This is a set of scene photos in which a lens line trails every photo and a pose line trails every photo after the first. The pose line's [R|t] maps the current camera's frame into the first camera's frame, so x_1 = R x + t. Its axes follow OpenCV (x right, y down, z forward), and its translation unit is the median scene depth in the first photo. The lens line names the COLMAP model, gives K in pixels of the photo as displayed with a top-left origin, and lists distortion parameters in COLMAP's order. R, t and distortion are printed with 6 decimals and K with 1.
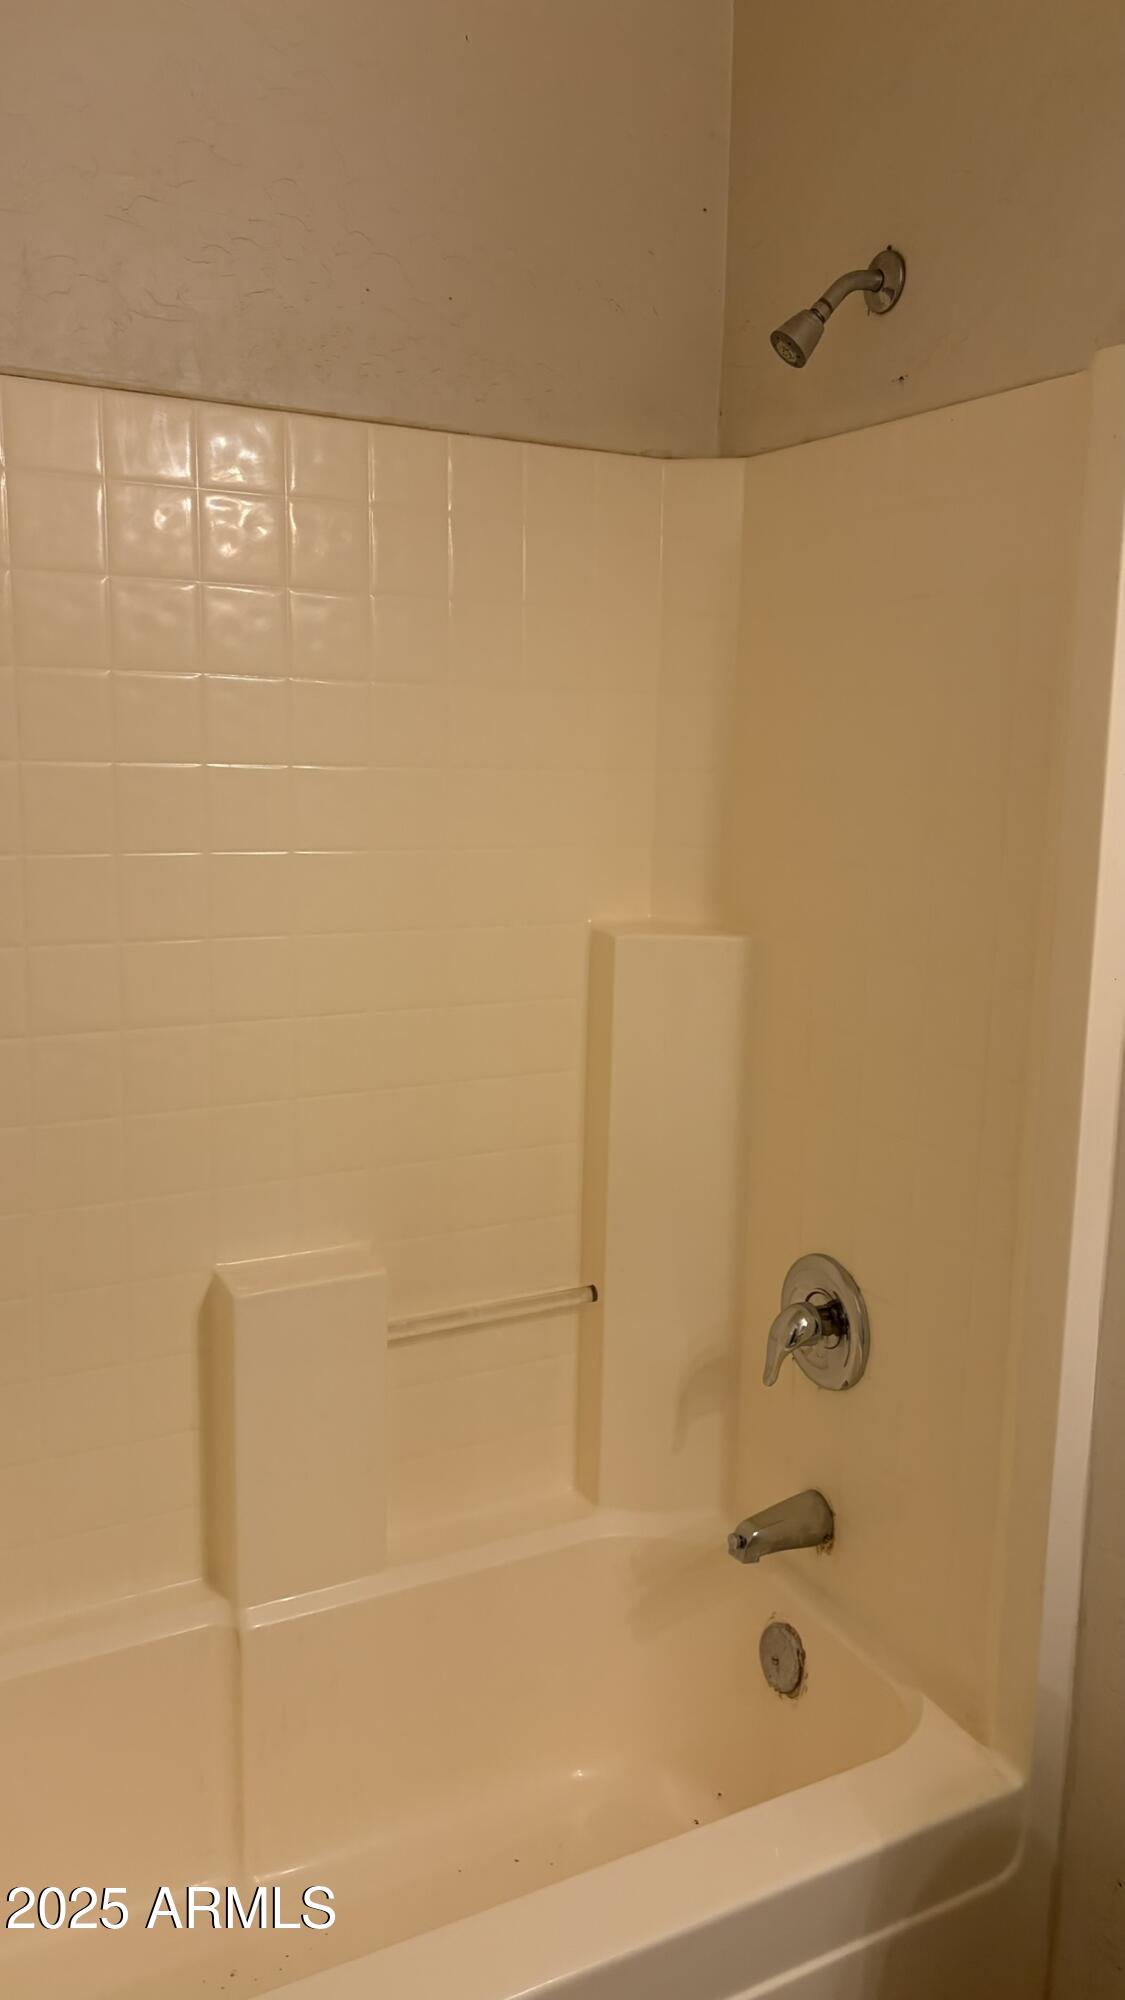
lens RADIAL K [[1520.7, 0, 564.1], [0, 1520.7, 1004.3], [0, 0, 1]] dist [0.049460, -0.059752]
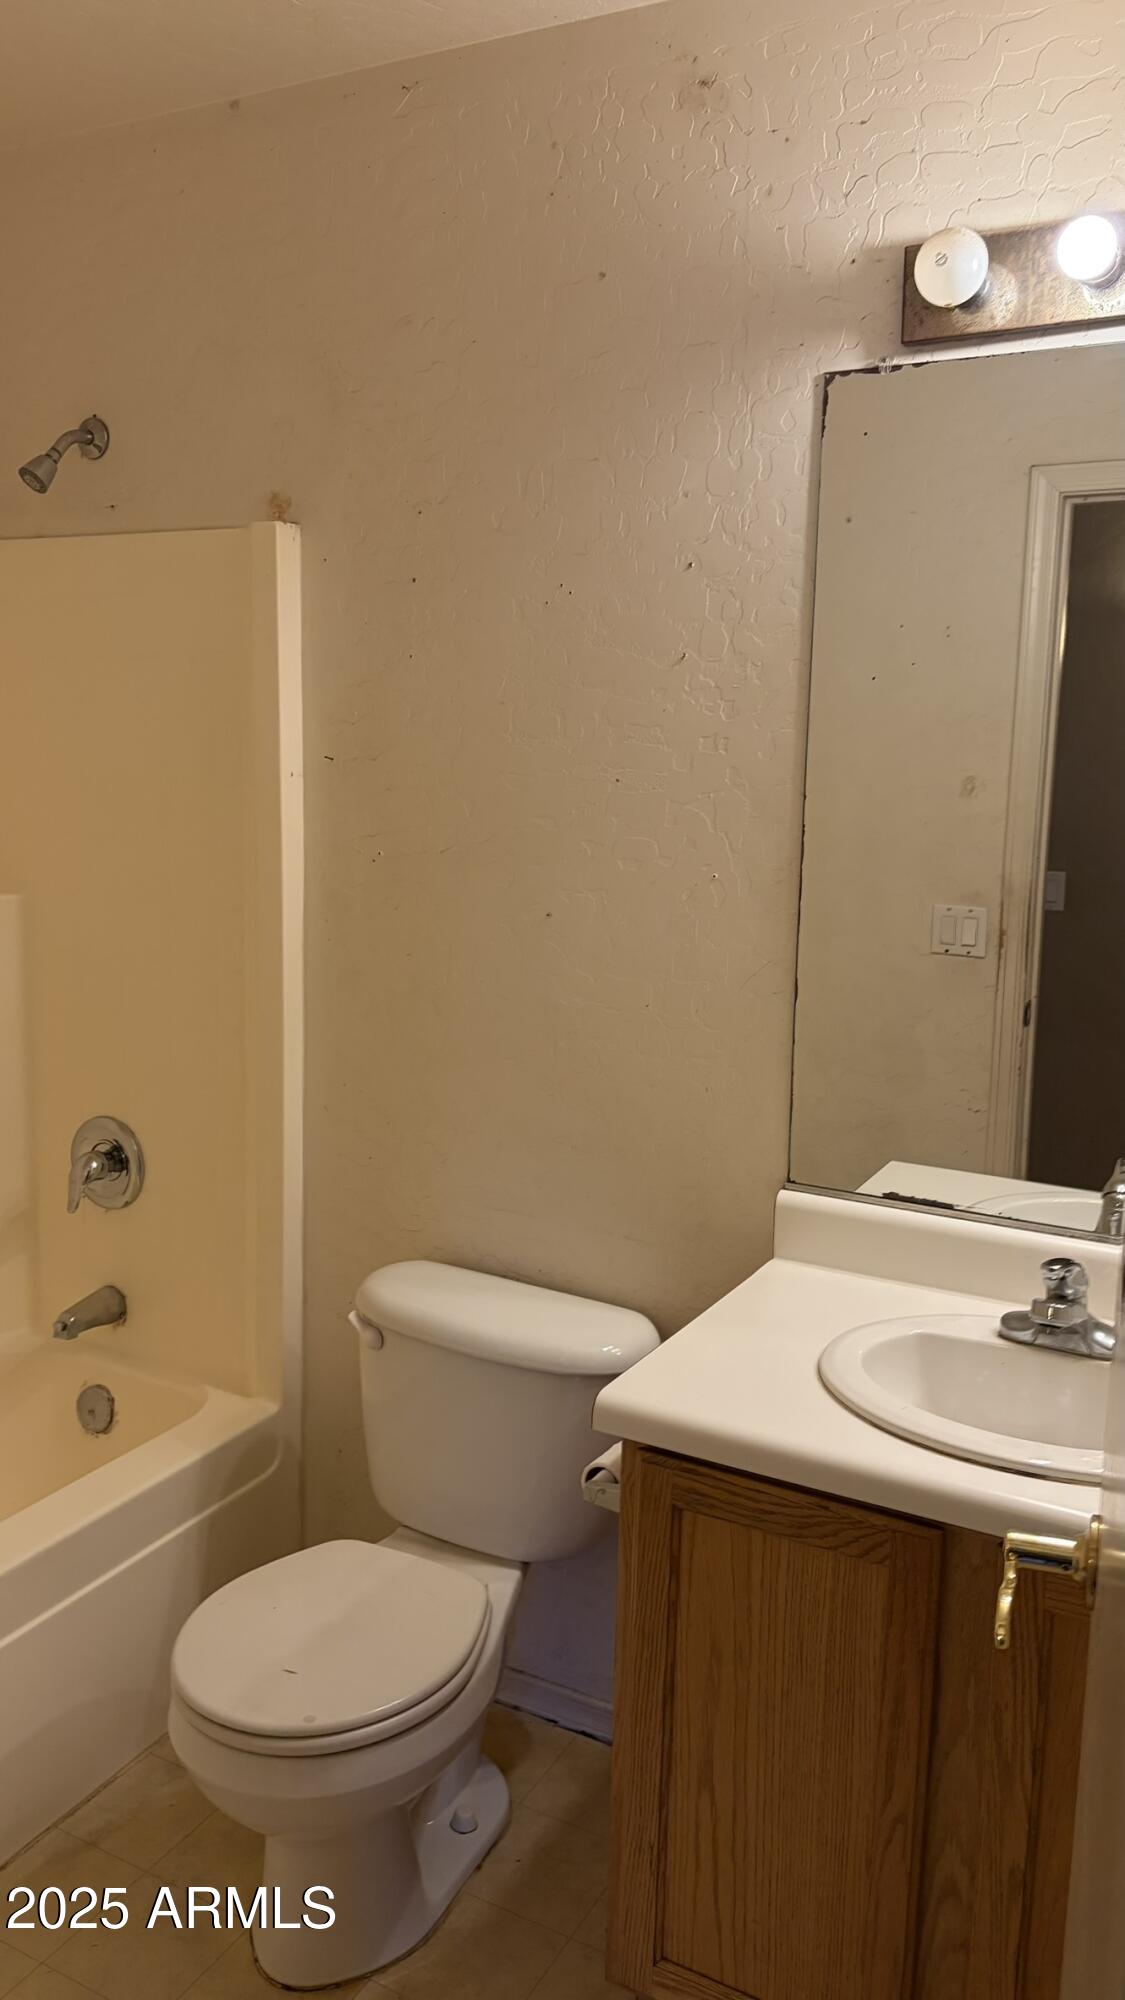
lens RADIAL K [[1520.7, 0, 563.6], [0, 1520.7, 1000.2], [0, 0, 1]] dist [0.049460, -0.059752]
pose [[0.835881, -0.084758, 0.542327, -0.234440], [0.083236, 0.996153, 0.027394, 0.055702], [-0.542562, 0.022242, 0.839721, -0.424570]]
